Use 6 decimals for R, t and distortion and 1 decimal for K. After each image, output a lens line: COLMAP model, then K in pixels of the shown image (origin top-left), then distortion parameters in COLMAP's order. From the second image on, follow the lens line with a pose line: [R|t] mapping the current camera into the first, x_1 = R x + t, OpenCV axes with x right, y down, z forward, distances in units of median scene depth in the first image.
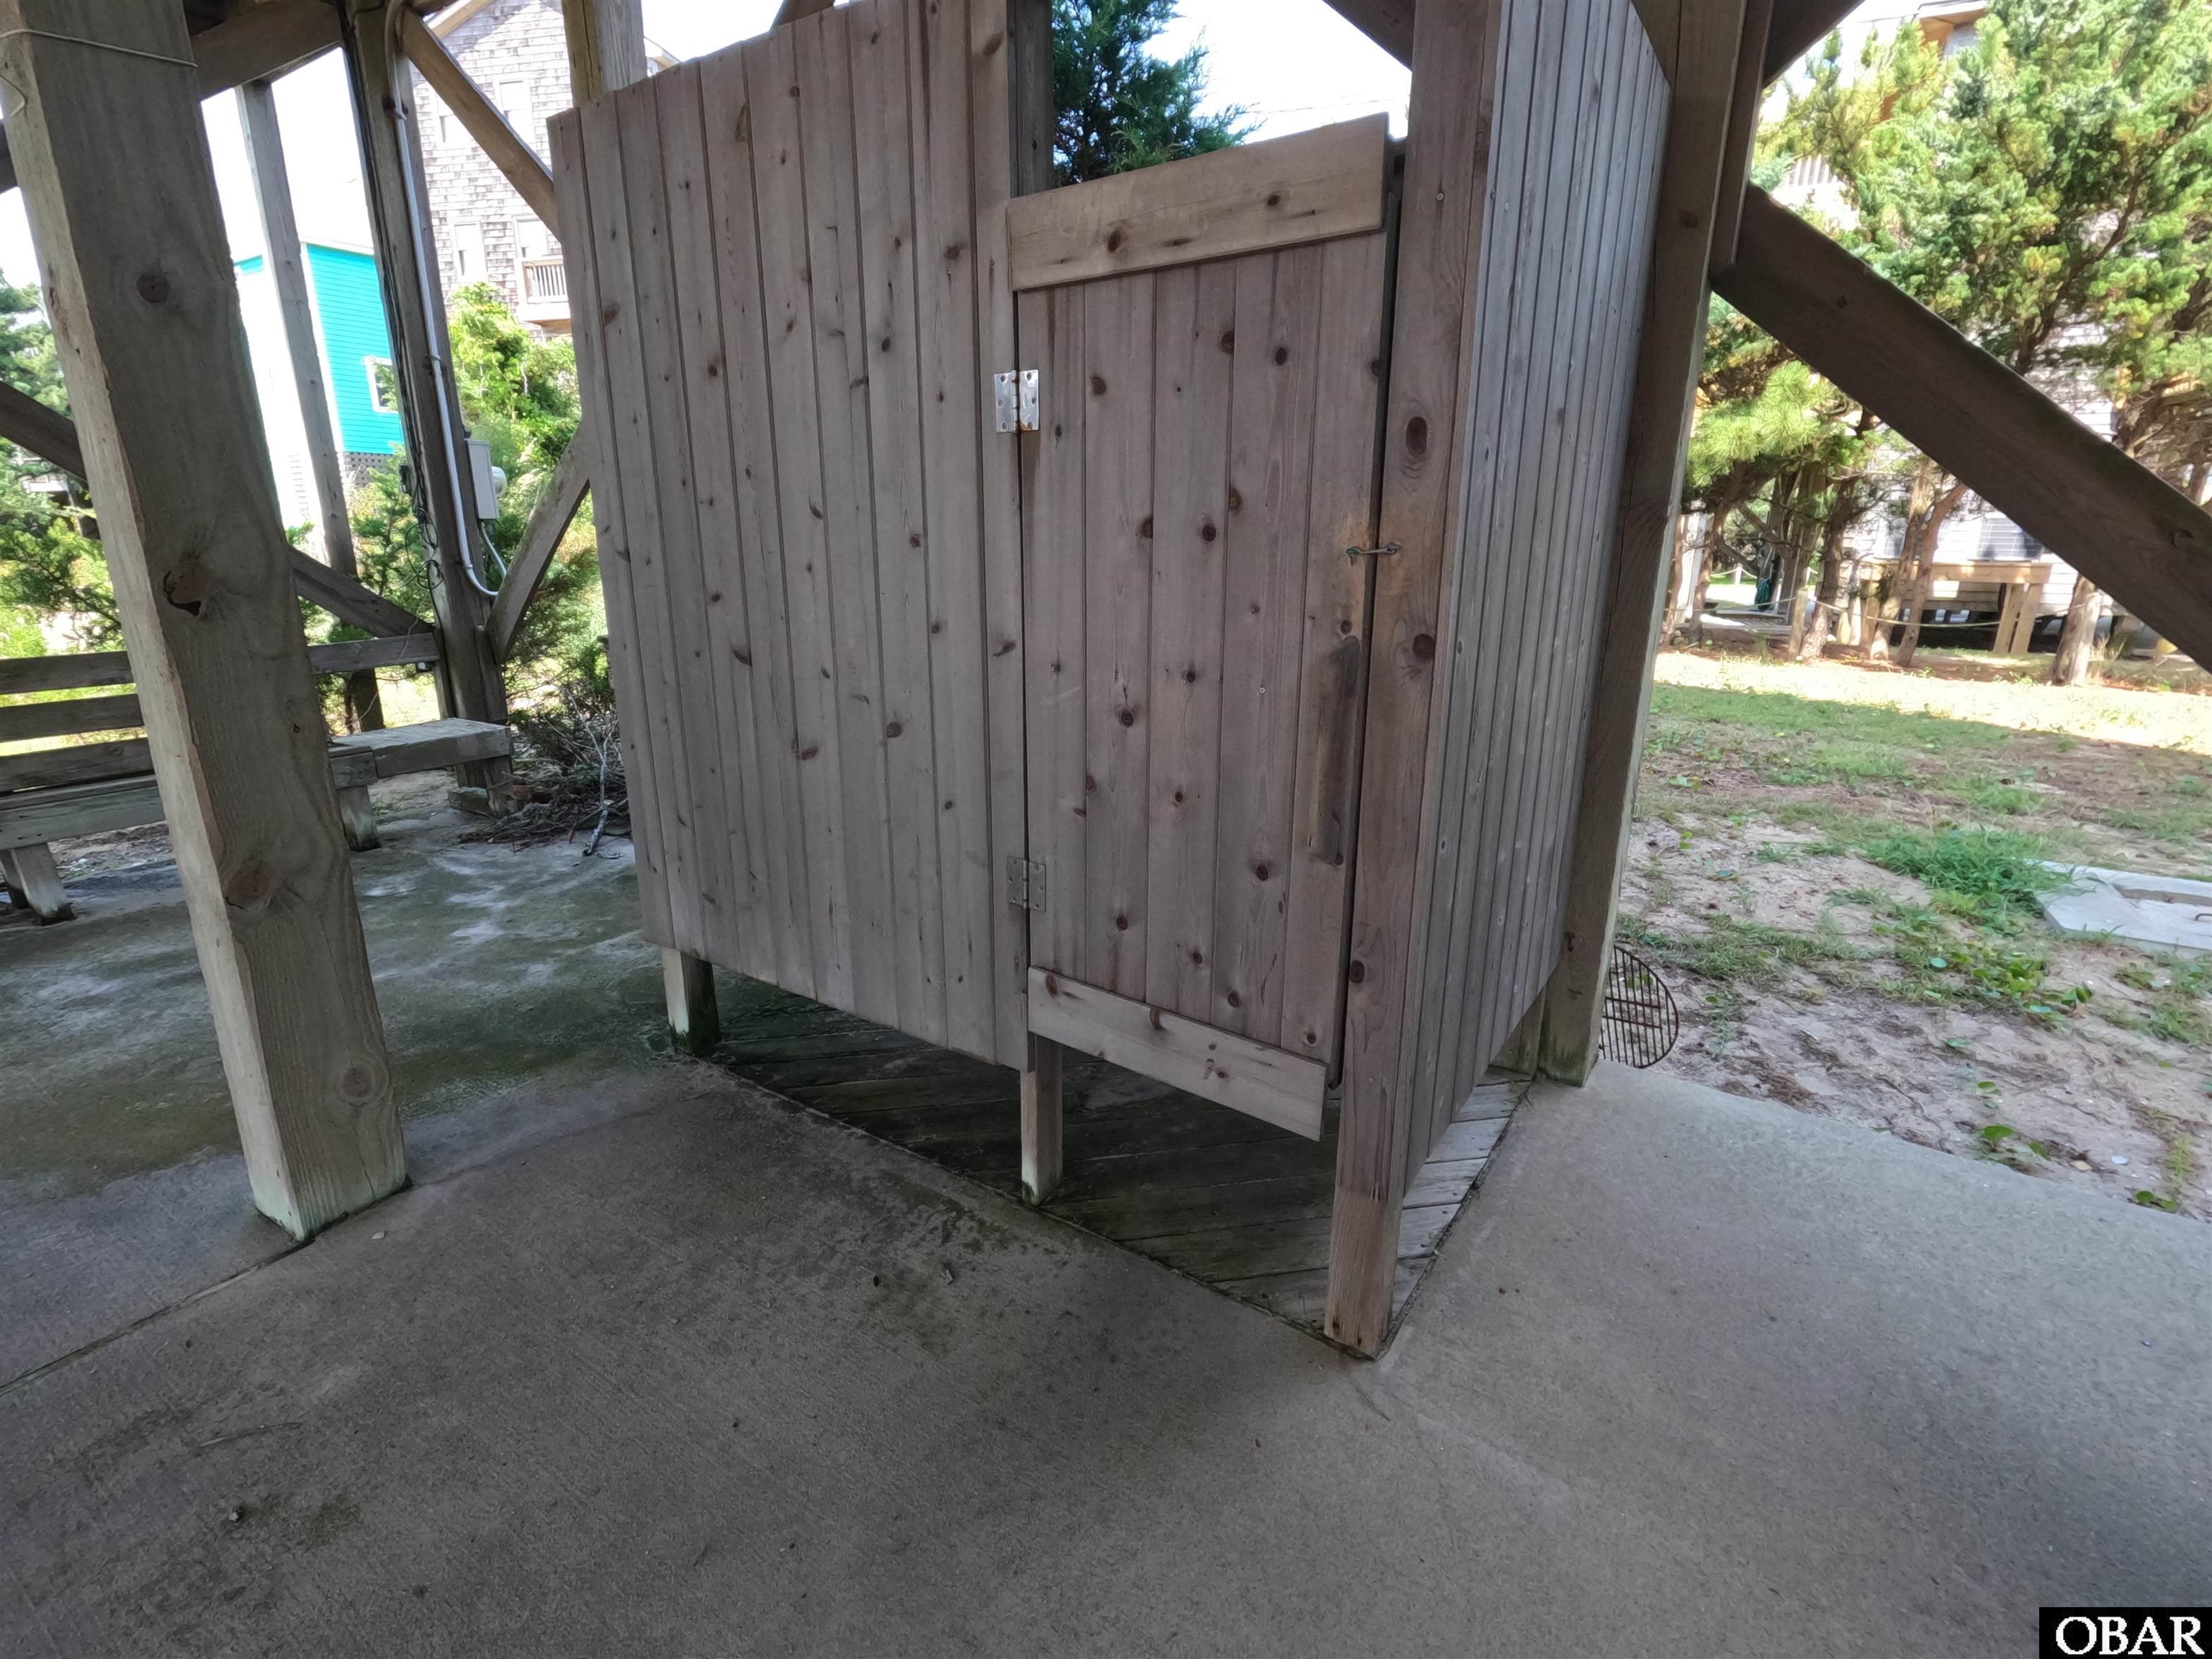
lens RADIAL K [[1050.7, 0, 1101.3], [0, 1050.7, 832.7], [0, 0, 1]] dist [0.002328, -0.000020]
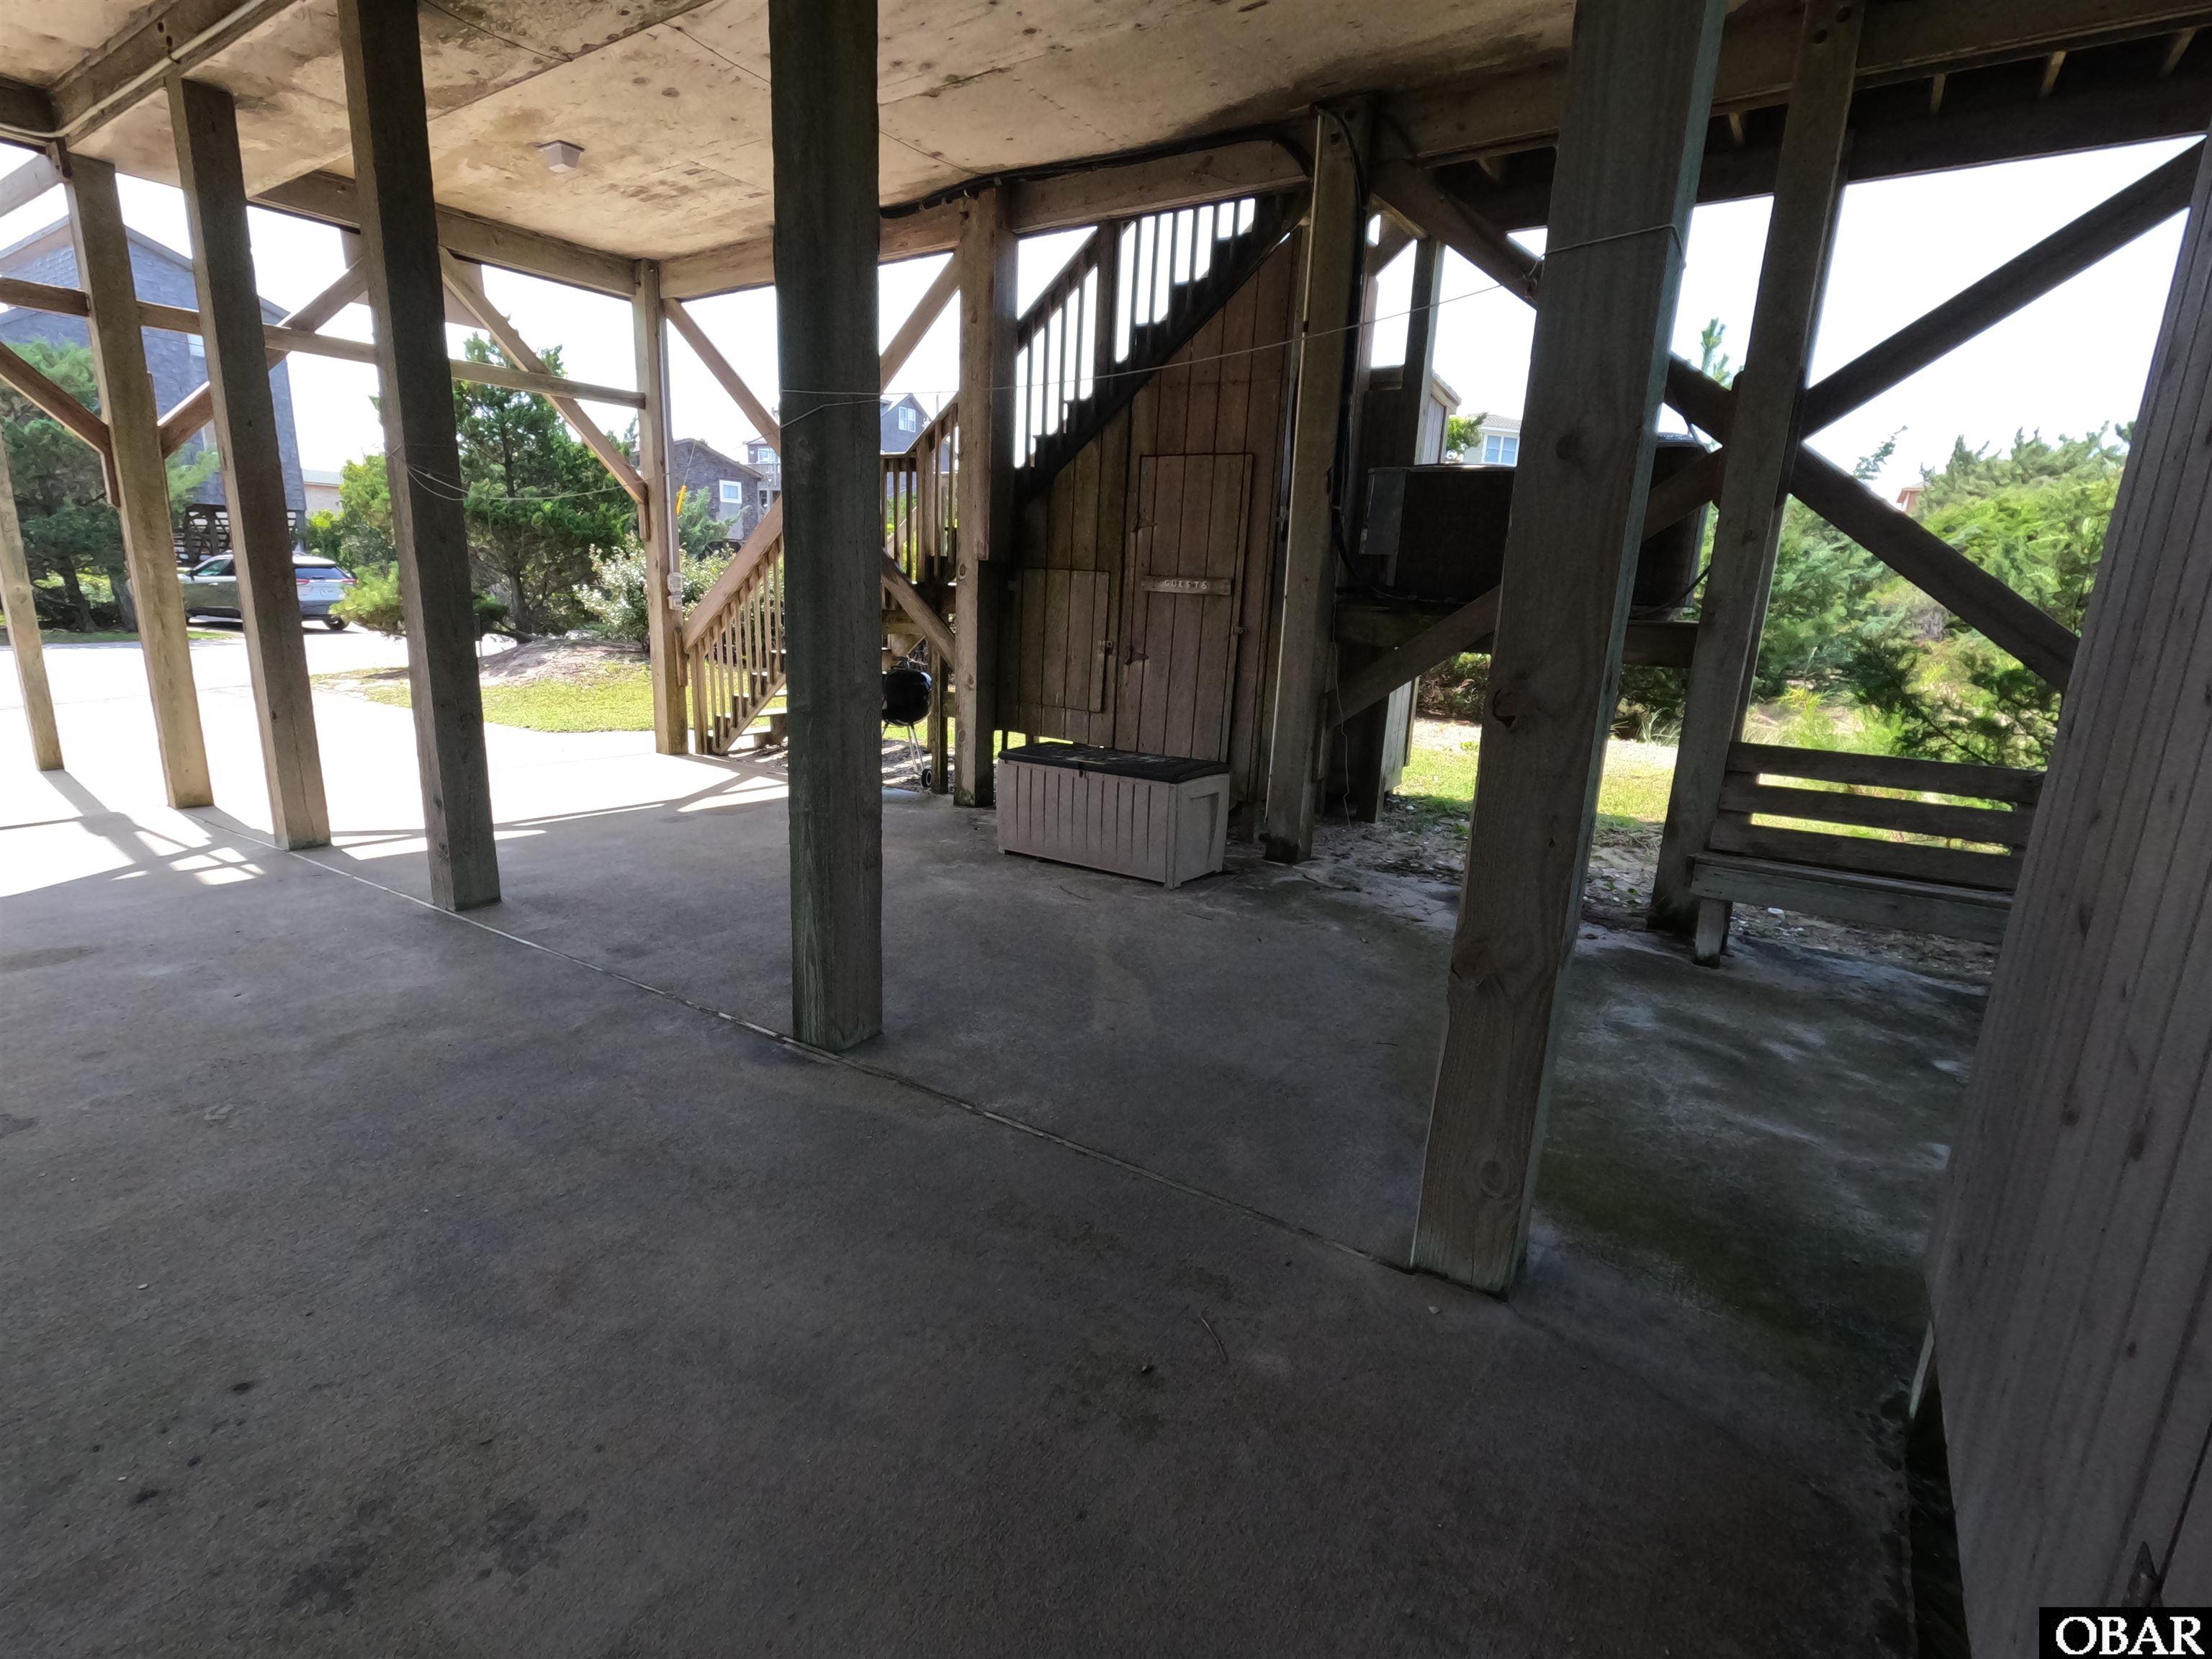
lens RADIAL K [[1050.7, 0, 1101.3], [0, 1050.7, 832.7], [0, 0, 1]] dist [0.002328, -0.000020]
pose [[-0.012954, 0.223532, -0.974611, 0.226400], [-0.310946, 0.925466, 0.216393, -0.174943], [0.950339, 0.305854, 0.057518, 0.453143]]
